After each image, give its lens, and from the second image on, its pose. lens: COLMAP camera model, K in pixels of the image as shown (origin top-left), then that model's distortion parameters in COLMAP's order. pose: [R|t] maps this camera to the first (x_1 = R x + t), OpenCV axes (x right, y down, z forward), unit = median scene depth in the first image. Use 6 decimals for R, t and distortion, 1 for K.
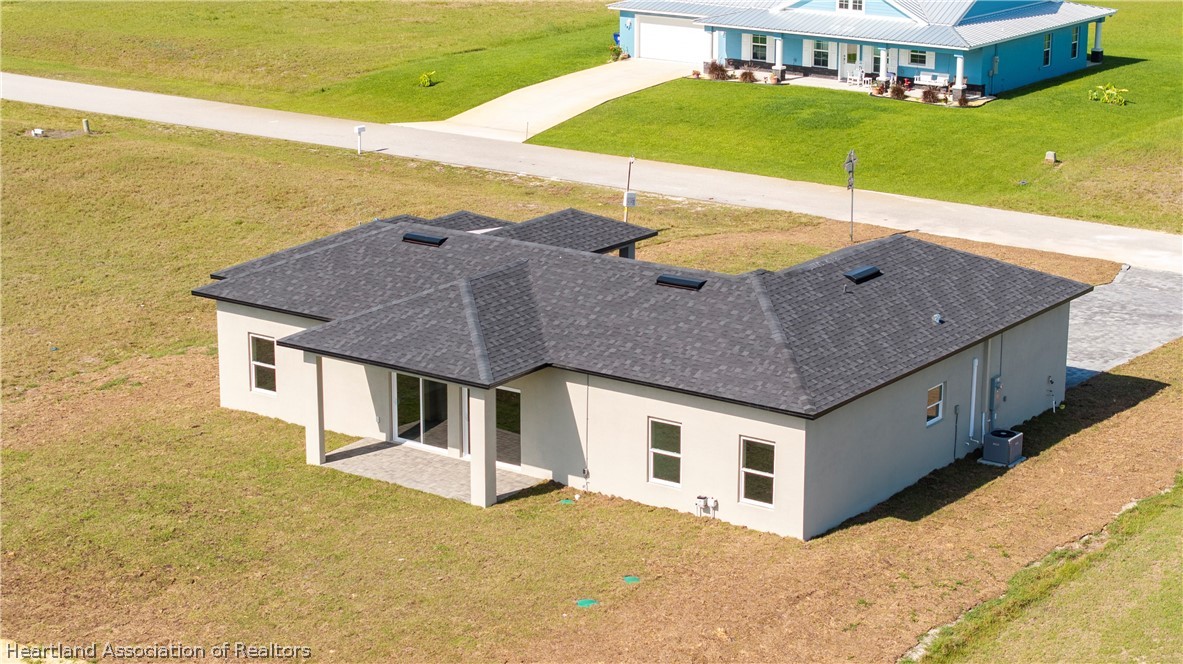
lens RADIAL K [[2363.2, 0, 590.5], [0, 2363.2, 333.4], [0, 0, 1]] dist [-0.136132, 0.000000]
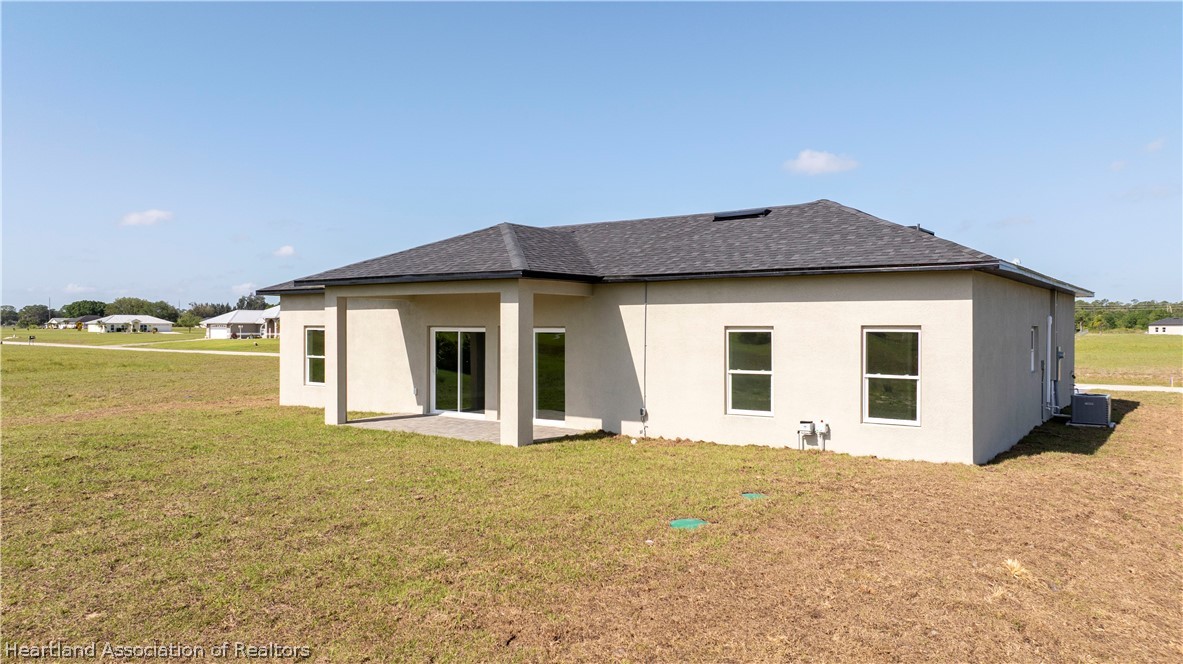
lens RADIAL K [[829.6, 0, 596.6], [0, 829.6, 329.1], [0, 0, 1]] dist [-0.041421, 0.035591]
pose [[0.999997, -0.001223, 0.002270, -0.019241], [0.001762, 0.966891, -0.255185, 0.105971], [-0.001883, 0.255188, 0.966890, 0.728934]]
